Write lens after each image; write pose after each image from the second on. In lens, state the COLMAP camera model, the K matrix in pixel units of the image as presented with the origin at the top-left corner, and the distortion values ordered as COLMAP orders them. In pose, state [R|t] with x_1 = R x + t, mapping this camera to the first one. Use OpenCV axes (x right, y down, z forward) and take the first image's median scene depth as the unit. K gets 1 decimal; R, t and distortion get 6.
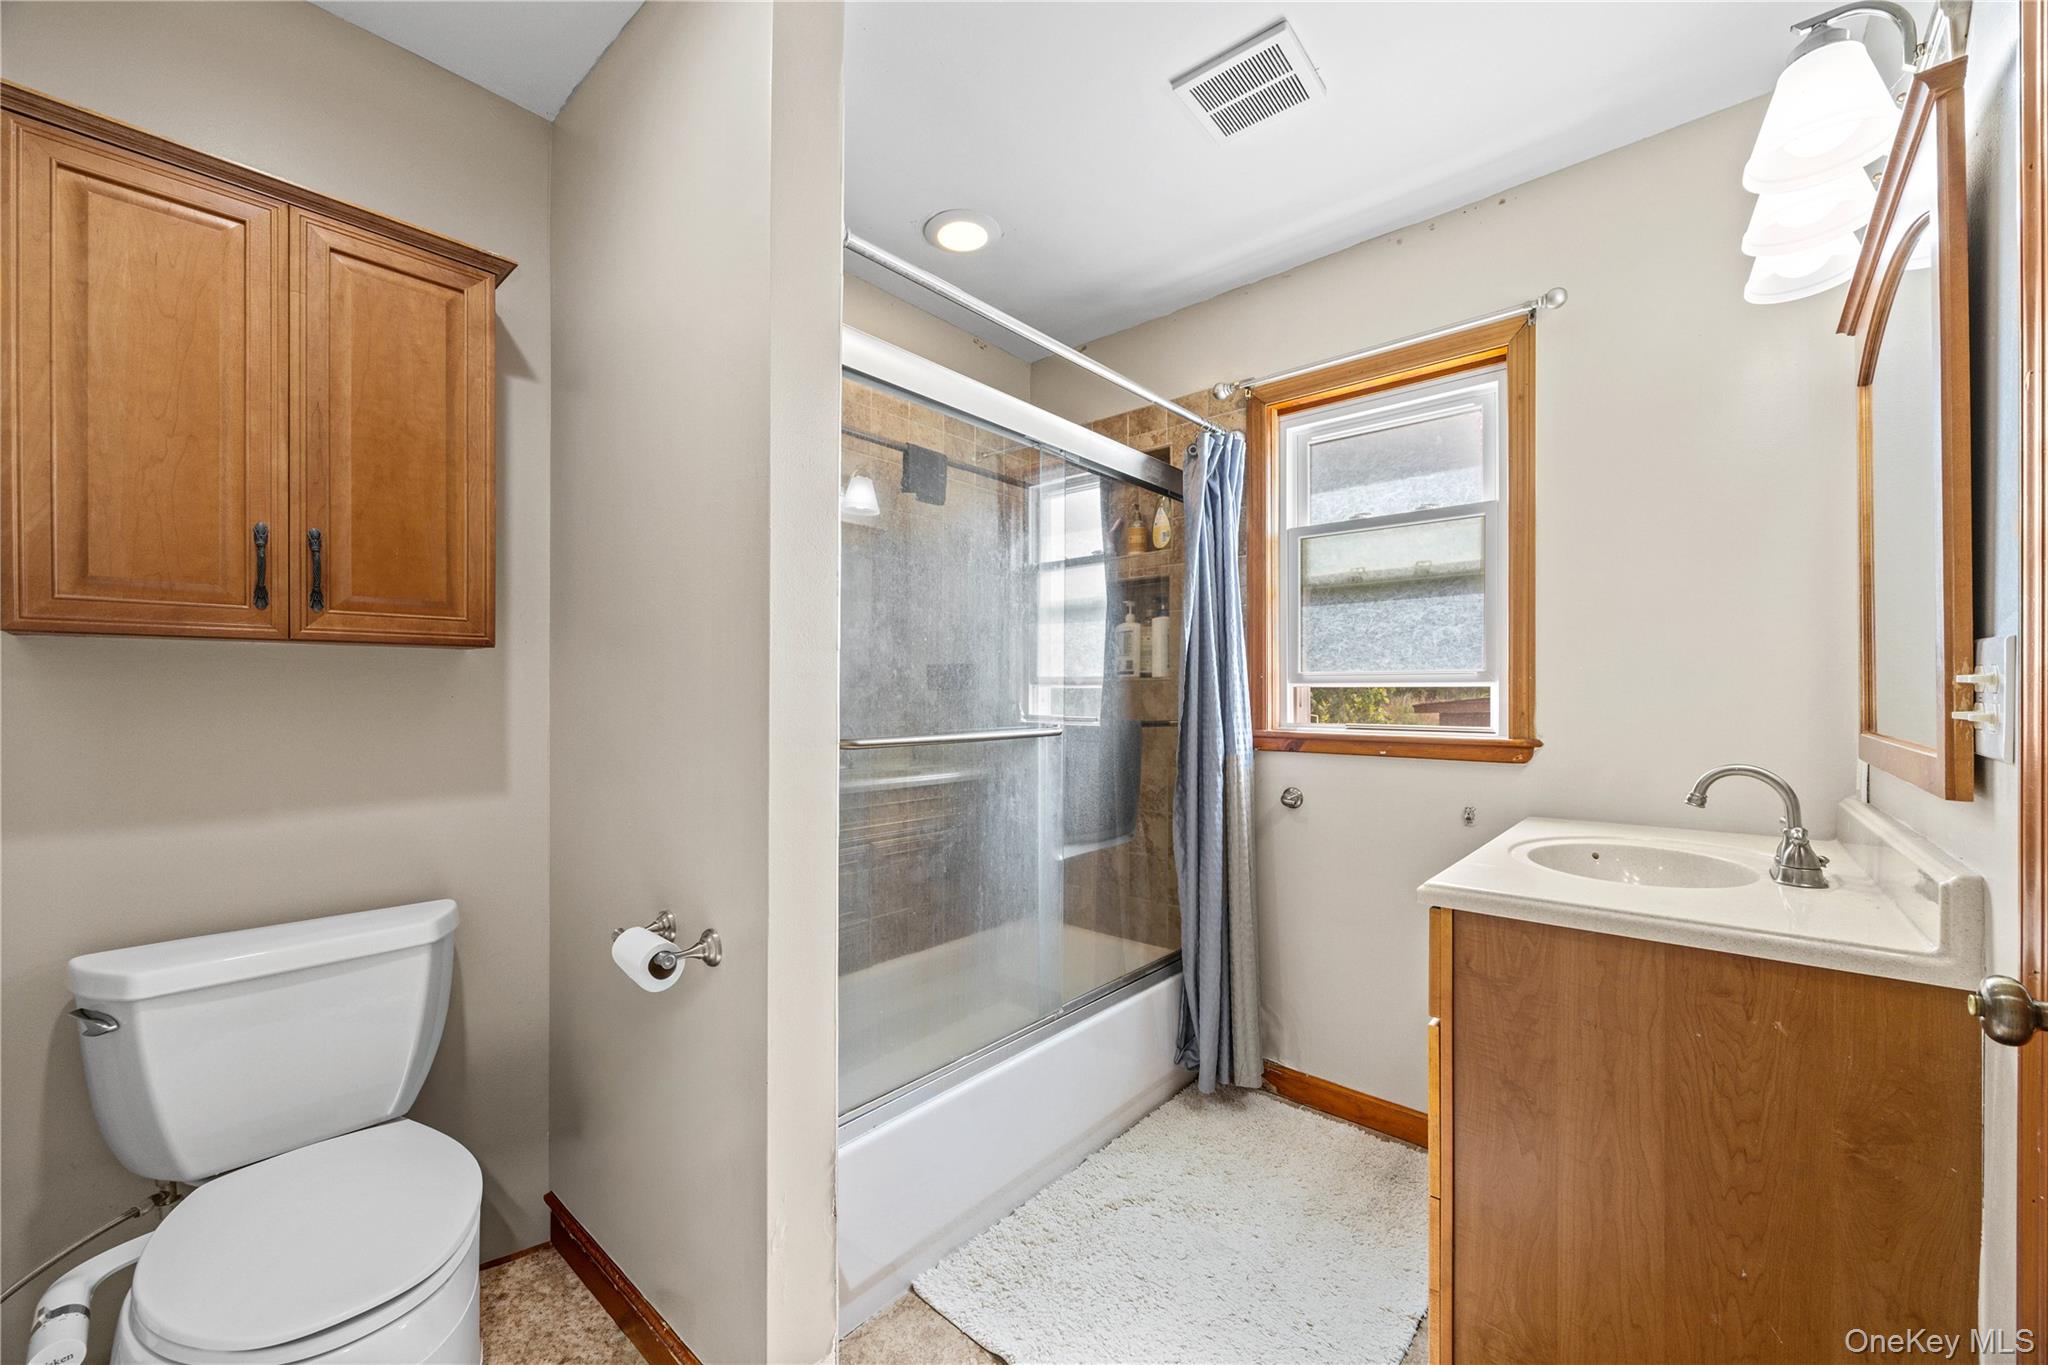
lens RADIAL K [[797.7, 0, 1024.2], [0, 797.7, 693.1], [0, 0, 1]] dist [-0.000167, 0.000619]
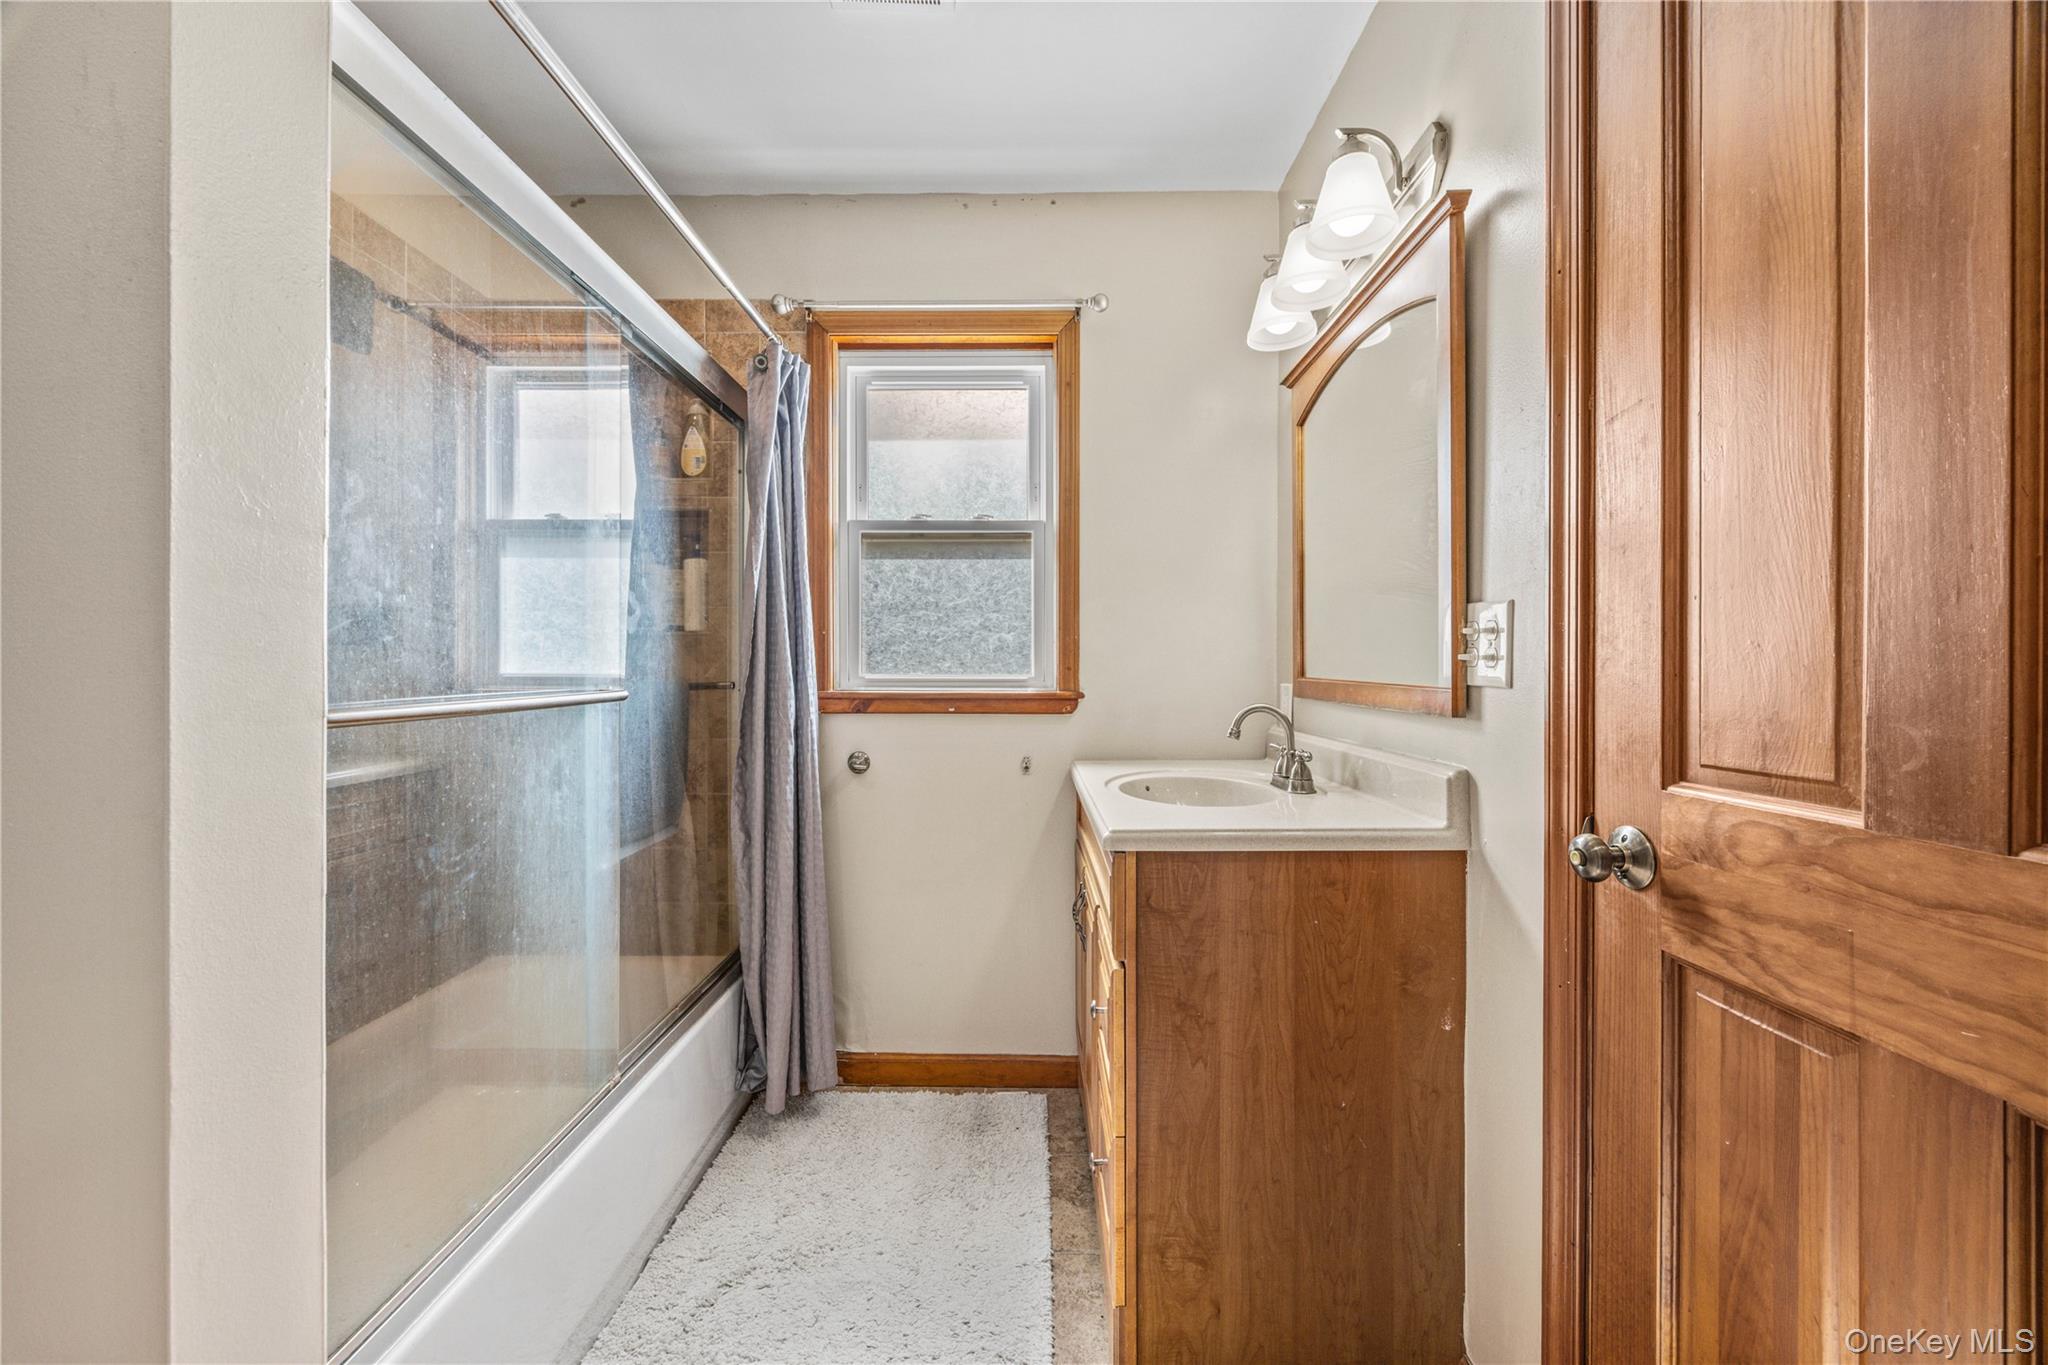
lens RADIAL K [[797.7, 0, 1026.0], [0, 797.7, 667.9], [0, 0, 1]] dist [-0.000167, 0.000619]
pose [[0.754927, -0.002862, 0.655803, -0.144132], [-0.000822, 0.999986, 0.005310, 0.017331], [-0.655808, -0.004548, 0.754914, 0.187885]]
